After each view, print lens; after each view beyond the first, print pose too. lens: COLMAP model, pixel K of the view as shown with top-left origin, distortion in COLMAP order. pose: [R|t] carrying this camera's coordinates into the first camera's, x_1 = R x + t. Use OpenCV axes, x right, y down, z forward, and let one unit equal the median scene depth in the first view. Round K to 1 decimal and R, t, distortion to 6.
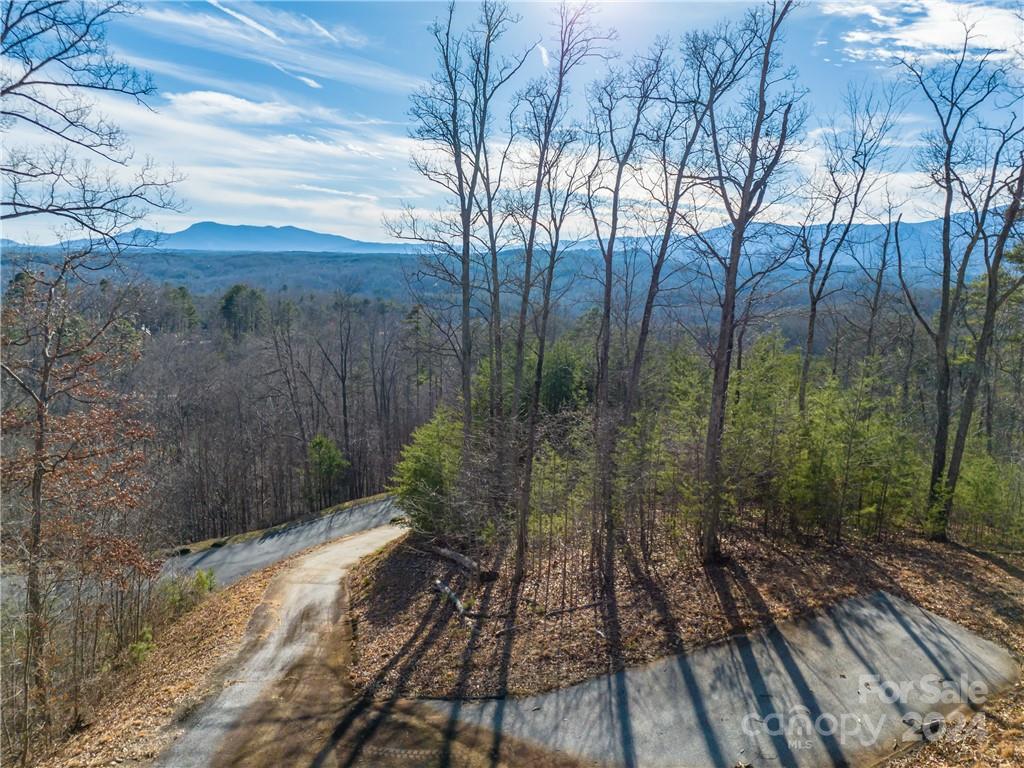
lens RADIAL K [[752.2, 0, 510.9], [0, 752.2, 404.0], [0, 0, 1]] dist [-0.039302, -0.031057]
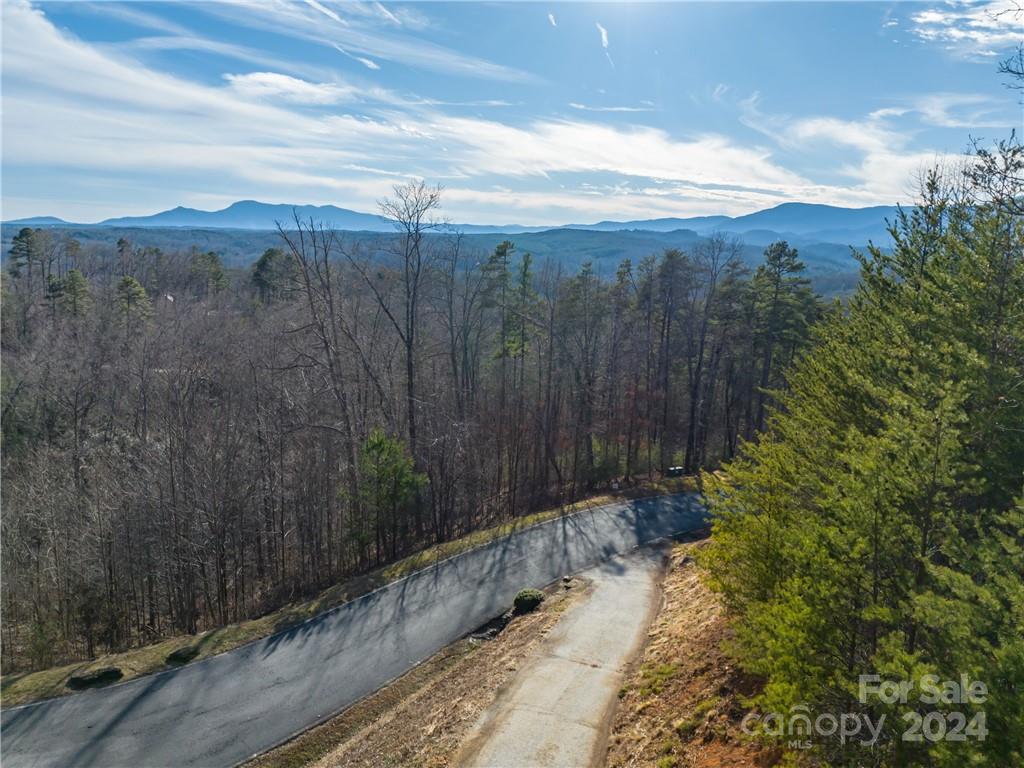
lens RADIAL K [[725.2, 0, 511.9], [0, 725.2, 391.8], [0, 0, 1]] dist [-0.043244, 0.004859]
pose [[0.999204, 0.013392, -0.037574, -0.115864], [-0.013063, 0.999874, 0.008967, 0.004039], [0.037689, -0.008469, 0.999254, 0.391723]]
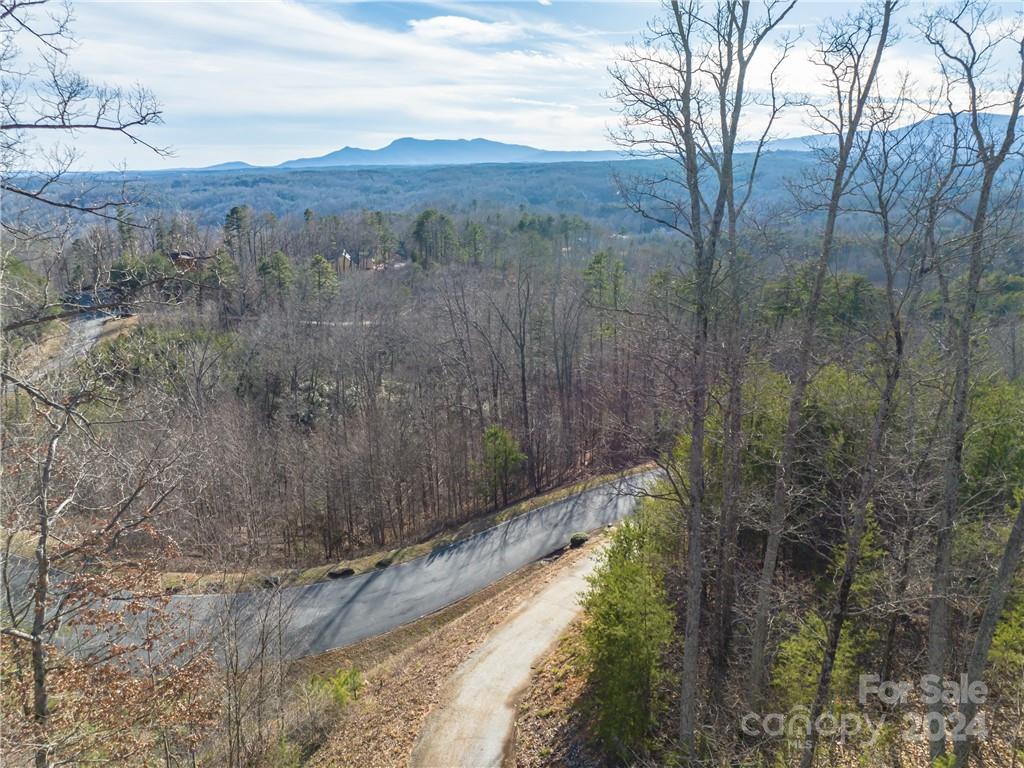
lens RADIAL K [[695.4, 0, 531.5], [0, 695.4, 385.4], [0, 0, 1]] dist [-0.064892, 0.042049]
pose [[0.976460, 0.028004, -0.213875, -0.030761], [-0.001458, 0.992371, 0.123280, -0.096303], [0.215695, -0.120067, 0.969051, 0.180969]]
